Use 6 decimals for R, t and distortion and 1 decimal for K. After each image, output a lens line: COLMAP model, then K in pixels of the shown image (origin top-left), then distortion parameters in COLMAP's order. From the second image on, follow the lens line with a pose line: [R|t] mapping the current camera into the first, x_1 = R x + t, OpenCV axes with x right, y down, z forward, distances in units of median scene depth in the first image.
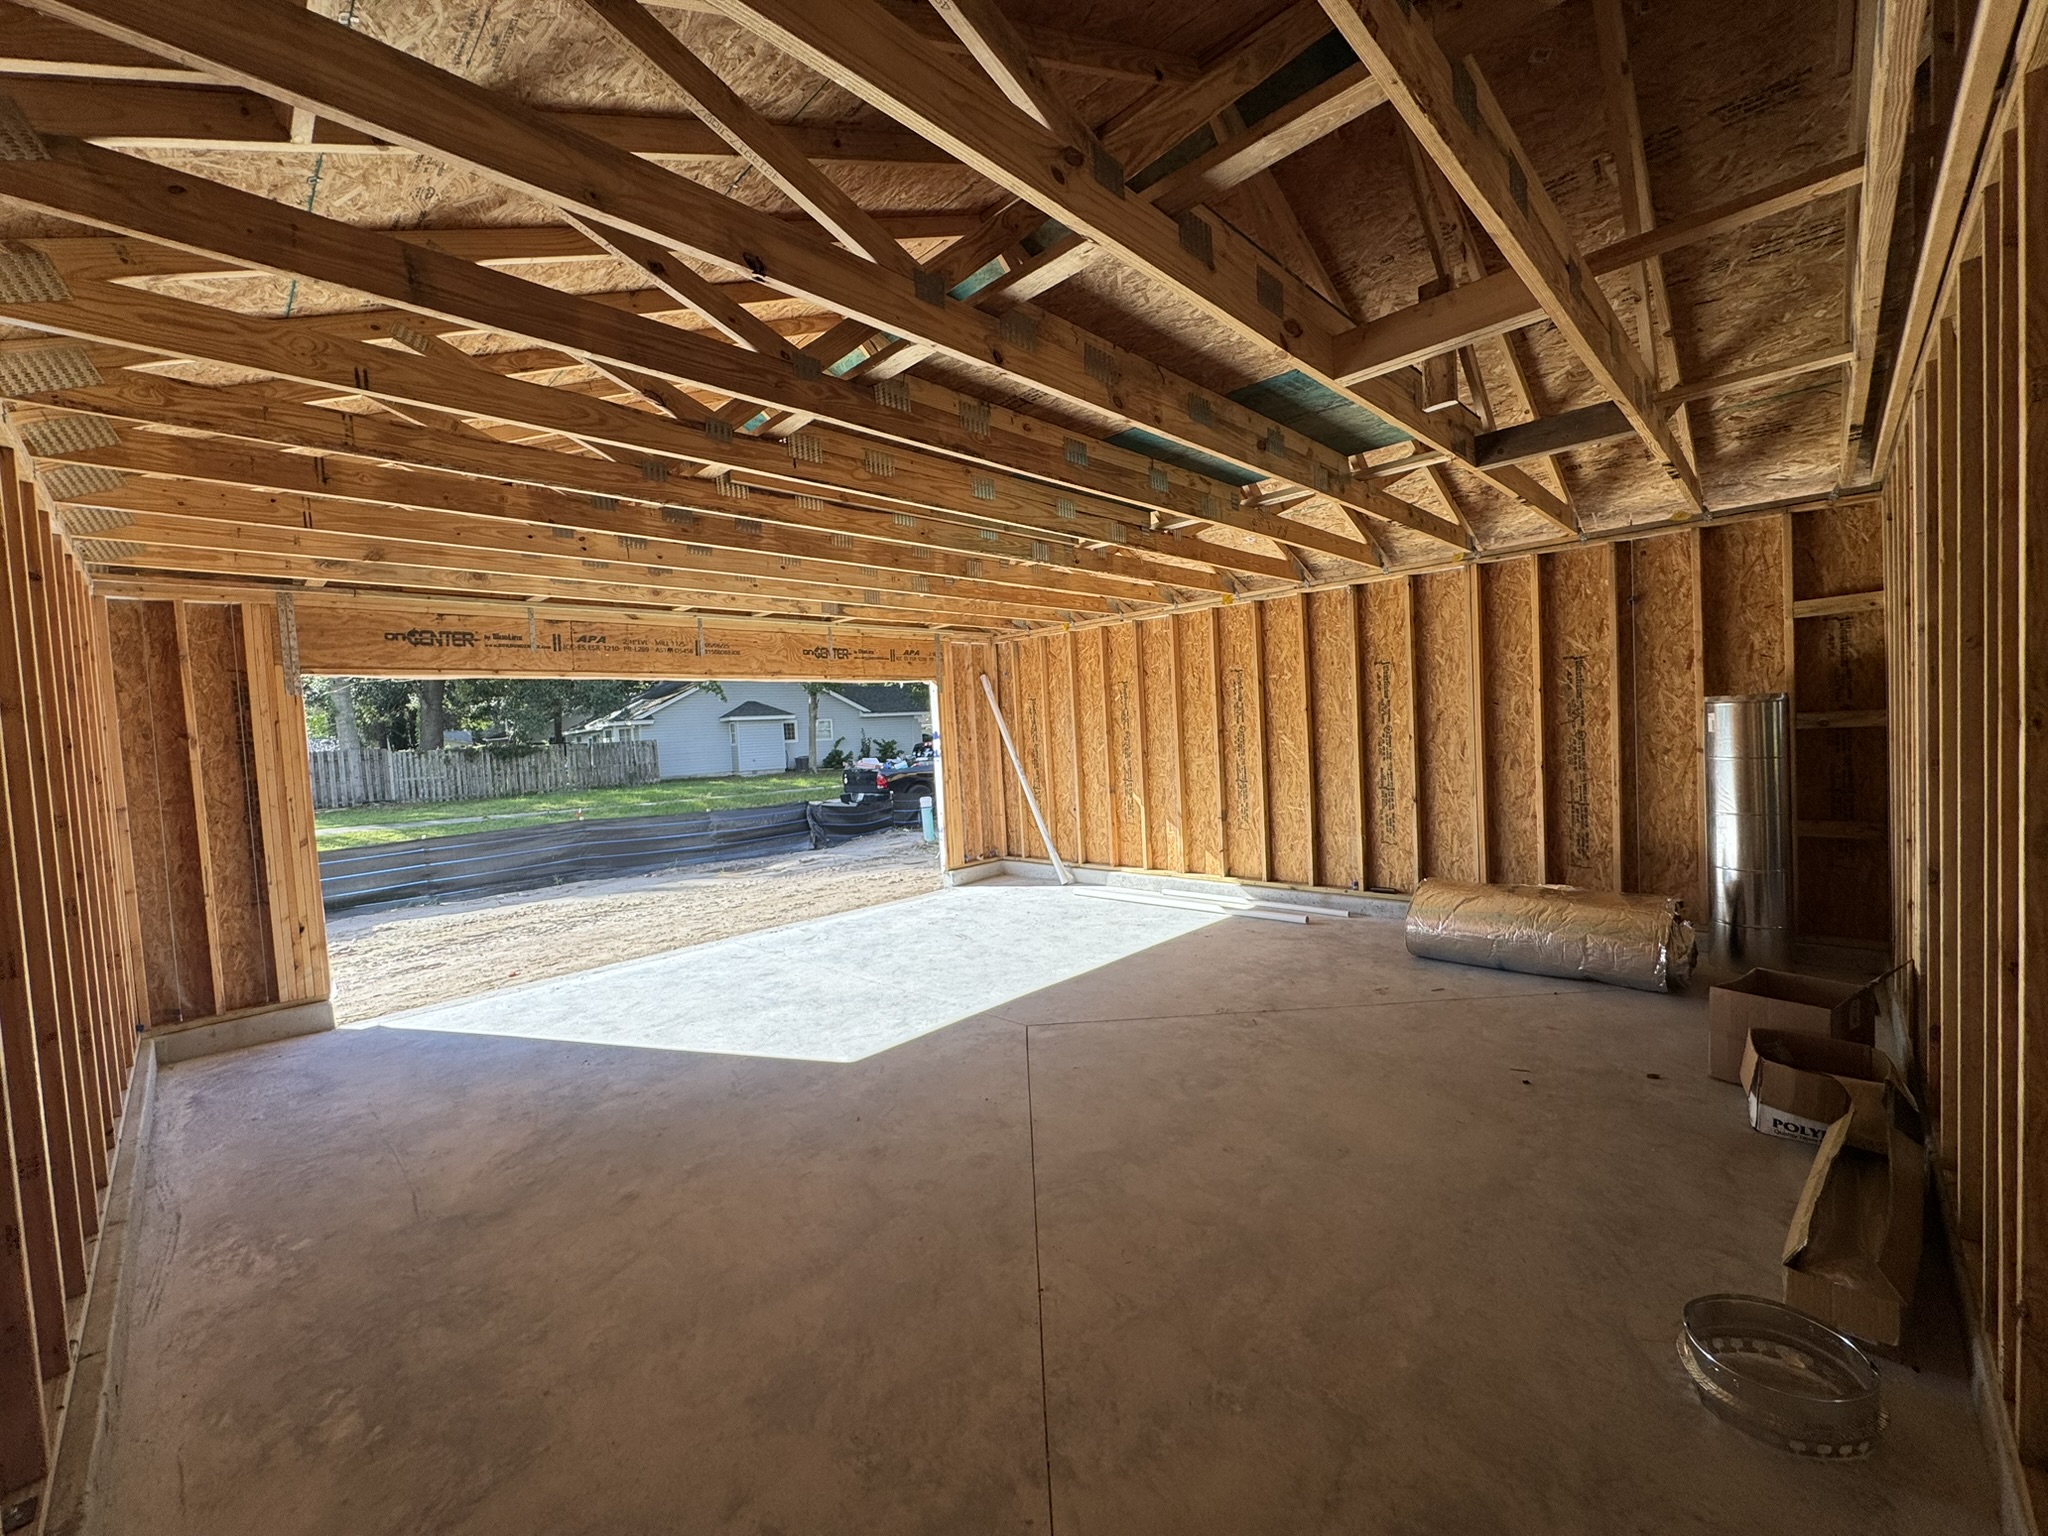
lens RADIAL K [[817.6, 0, 1024.5], [0, 817.6, 766.1], [0, 0, 1]] dist [0.003922, -0.000089]
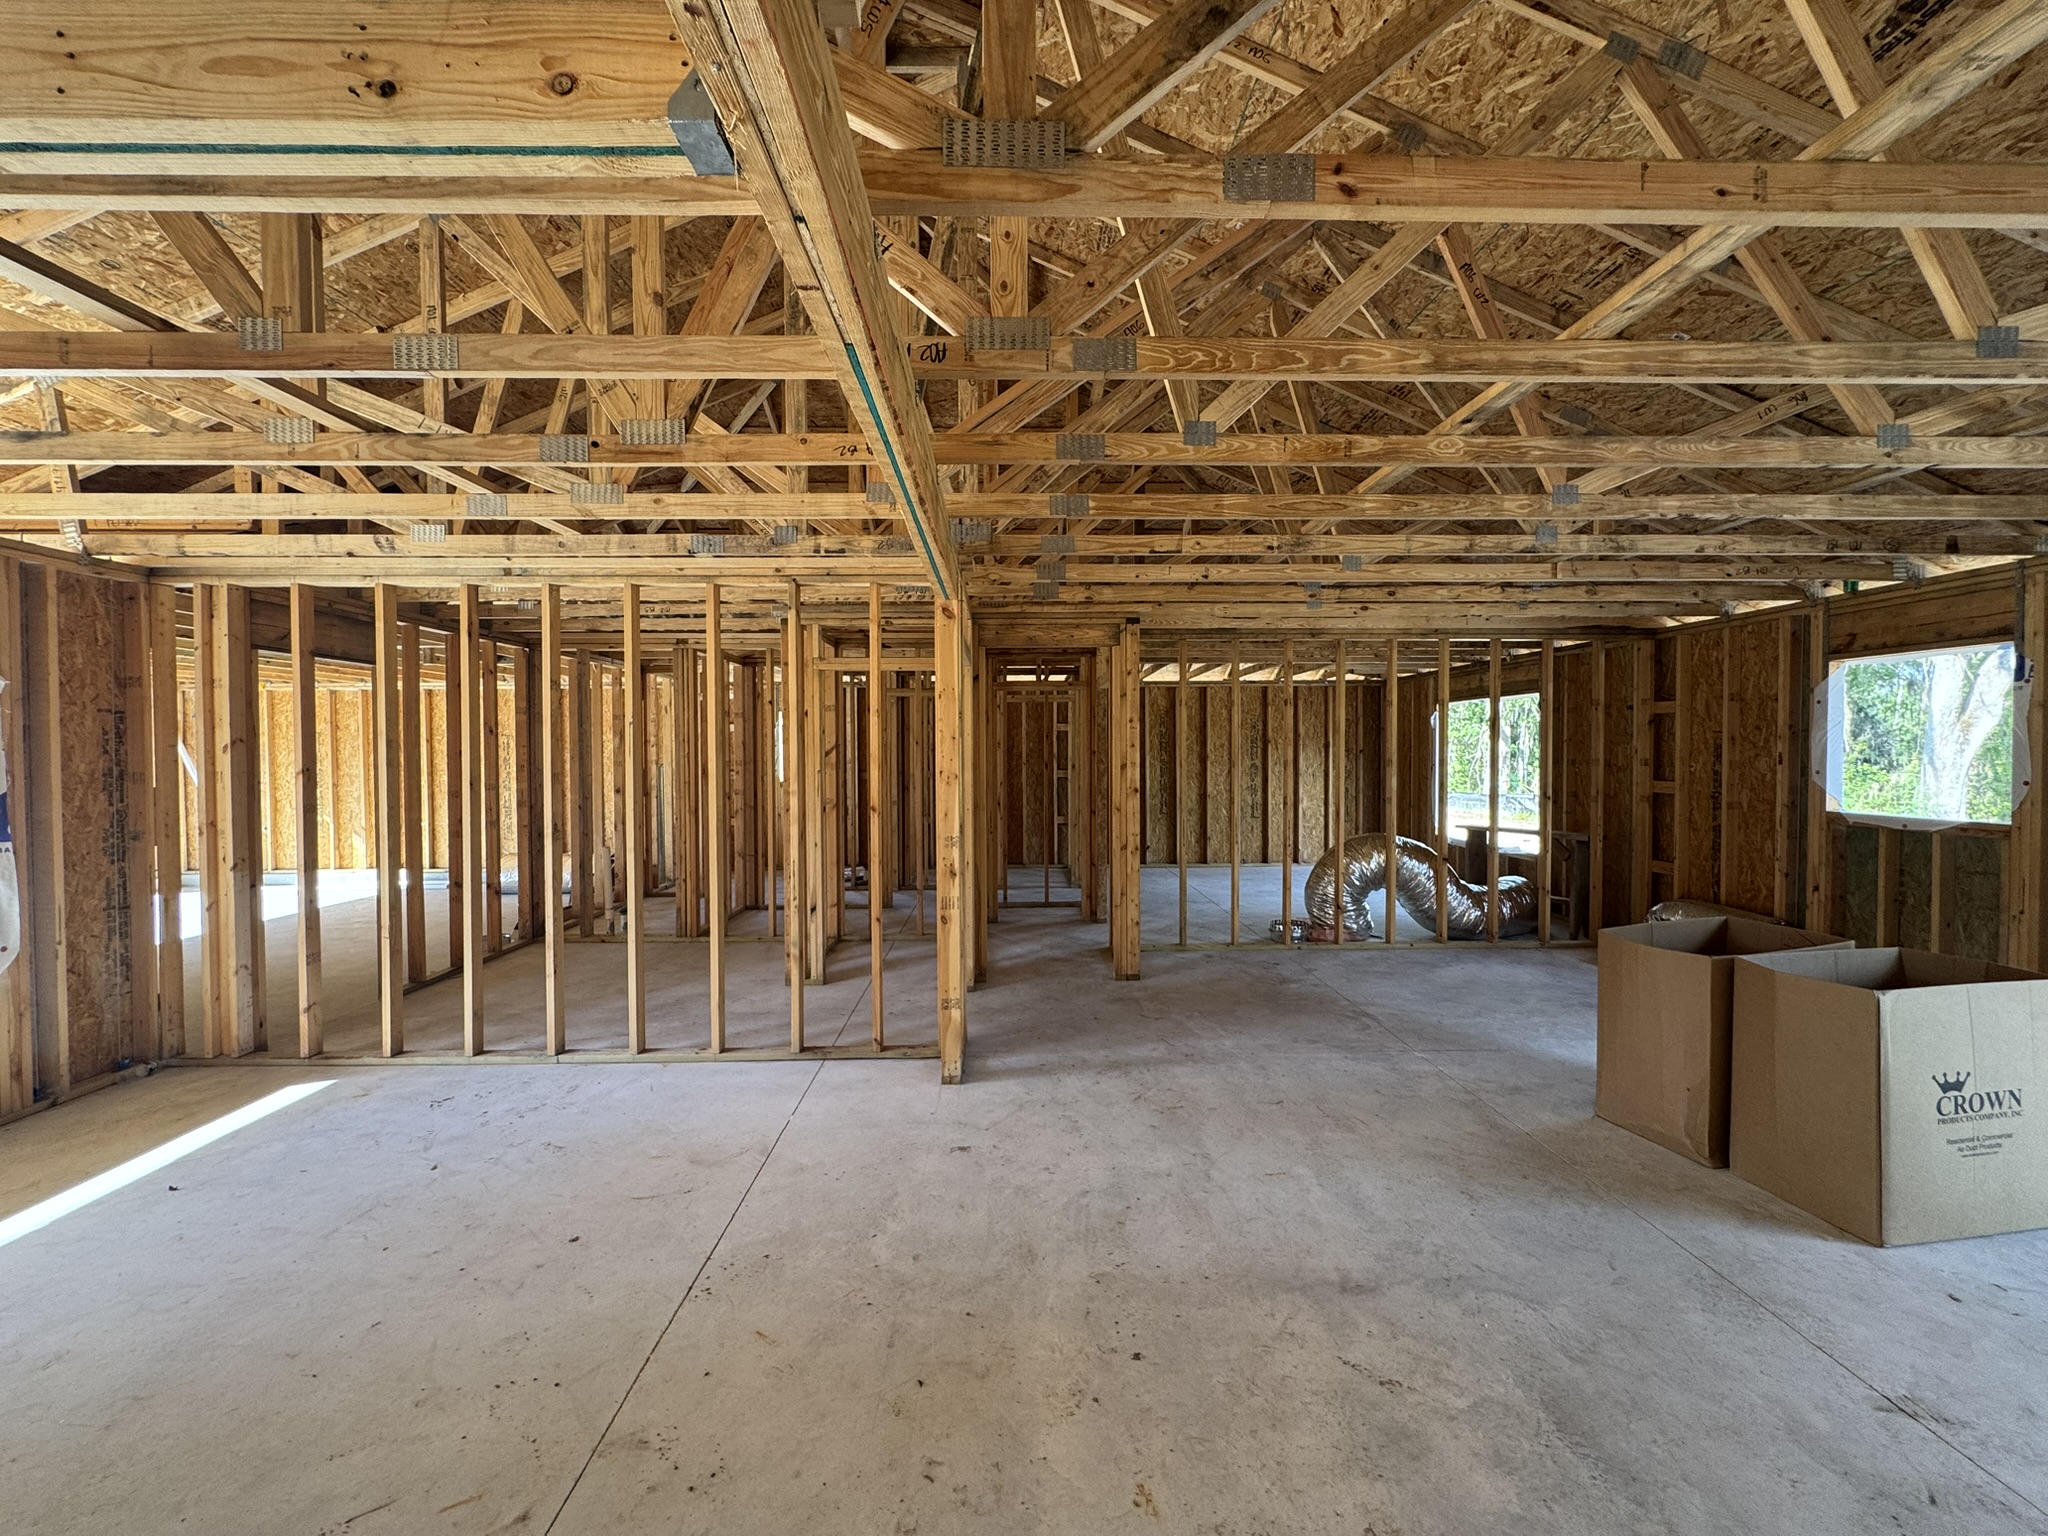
lens RADIAL K [[817.6, 0, 1025.4], [0, 817.6, 769.3], [0, 0, 1]] dist [0.003922, -0.000089]
pose [[0.697333, 0.035764, 0.715854, -0.031938], [-0.000102, 0.998759, -0.049798, 0.026398], [-0.716747, 0.034653, 0.696472, -0.801425]]
